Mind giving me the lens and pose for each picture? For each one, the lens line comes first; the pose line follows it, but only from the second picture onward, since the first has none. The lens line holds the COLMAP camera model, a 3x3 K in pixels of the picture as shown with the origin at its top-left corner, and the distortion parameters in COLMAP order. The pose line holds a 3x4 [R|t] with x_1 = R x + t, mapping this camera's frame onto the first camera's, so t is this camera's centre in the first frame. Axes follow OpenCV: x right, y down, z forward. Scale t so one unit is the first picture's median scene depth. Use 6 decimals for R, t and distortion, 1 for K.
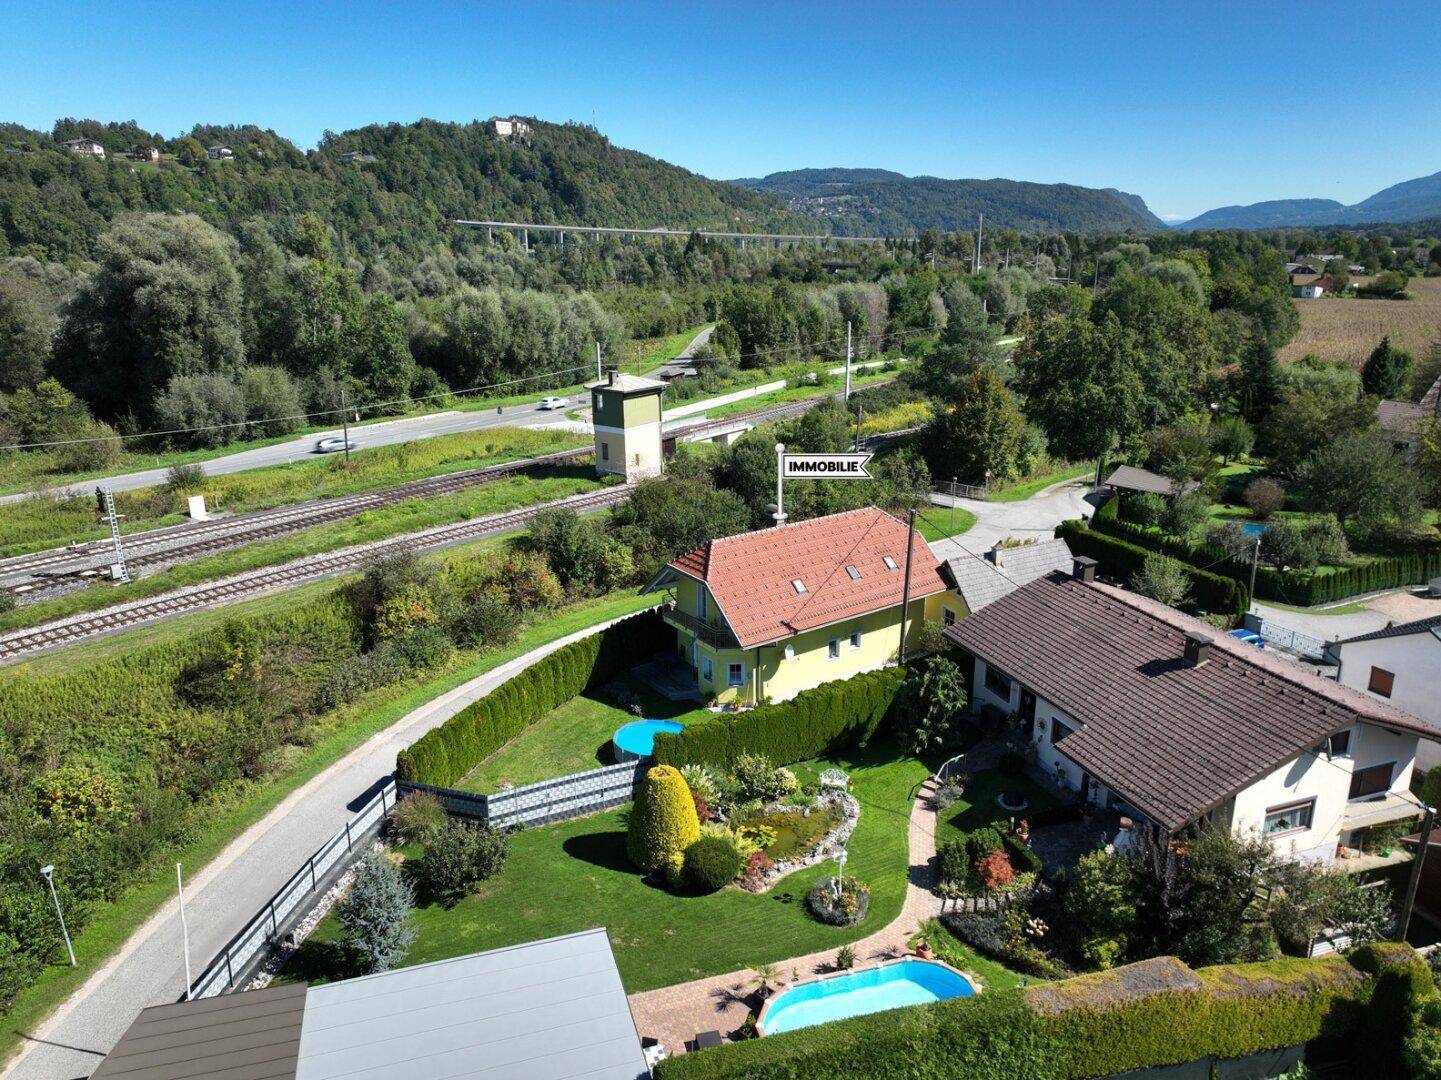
lens RADIAL K [[1011.5, 0, 726.5], [0, 1011.5, 539.4], [0, 0, 1]] dist [0.000826, 0.009588]
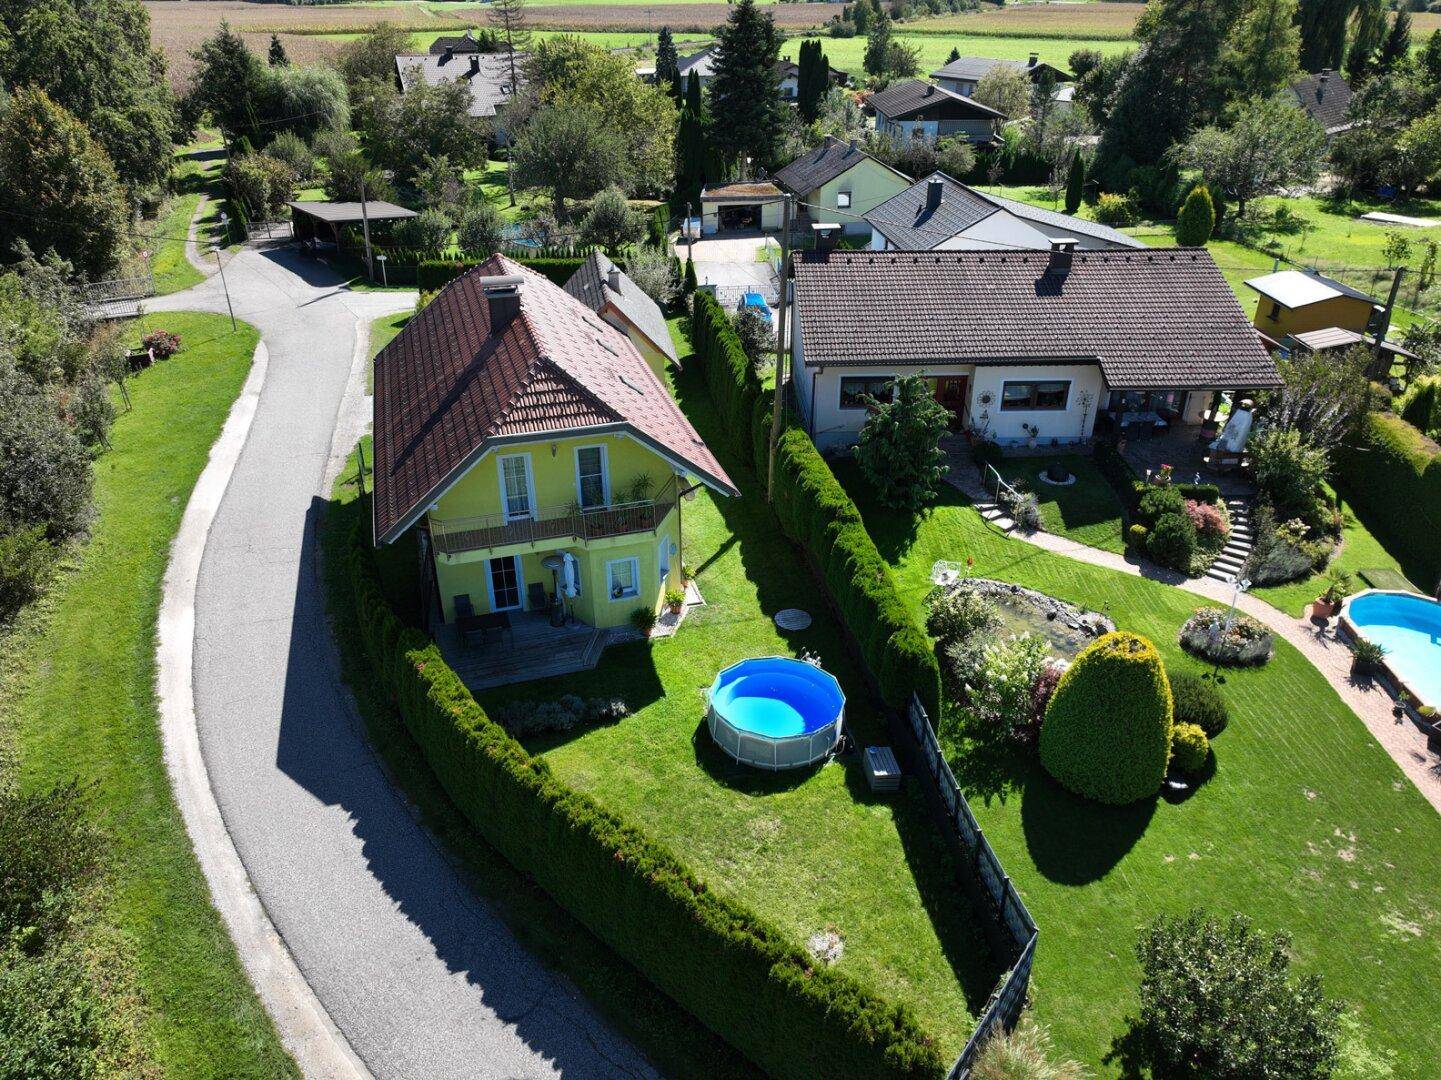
lens RADIAL K [[1017.5, 0, 730.0], [0, 1017.5, 534.6], [0, 0, 1]] dist [-0.000824, 0.019524]
pose [[0.313755, -0.452545, 0.834722, -0.454742], [0.273050, 0.884982, 0.377160, -0.087590], [-0.909396, 0.109585, 0.401235, 0.722700]]
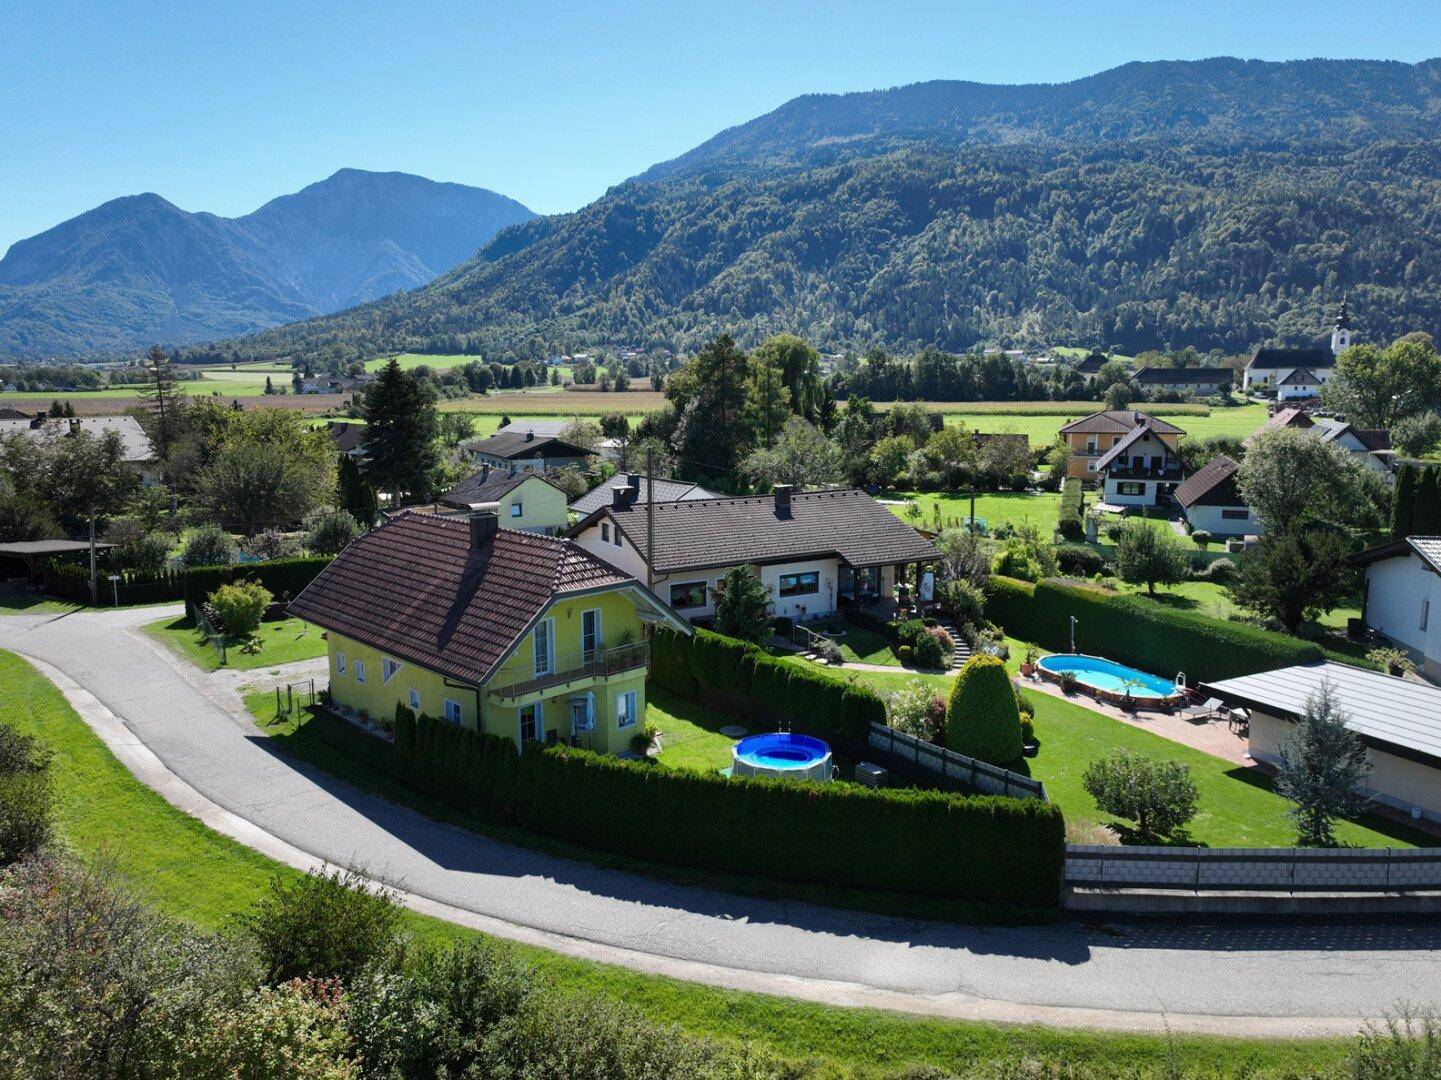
lens RADIAL K [[1017.5, 0, 730.0], [0, 1017.5, 534.6], [0, 0, 1]] dist [-0.000824, 0.019524]
pose [[-0.172384, -0.145813, 0.974178, -0.715777], [0.286550, 0.938788, 0.191221, -0.104524], [-0.942429, 0.312114, -0.120049, 0.981688]]
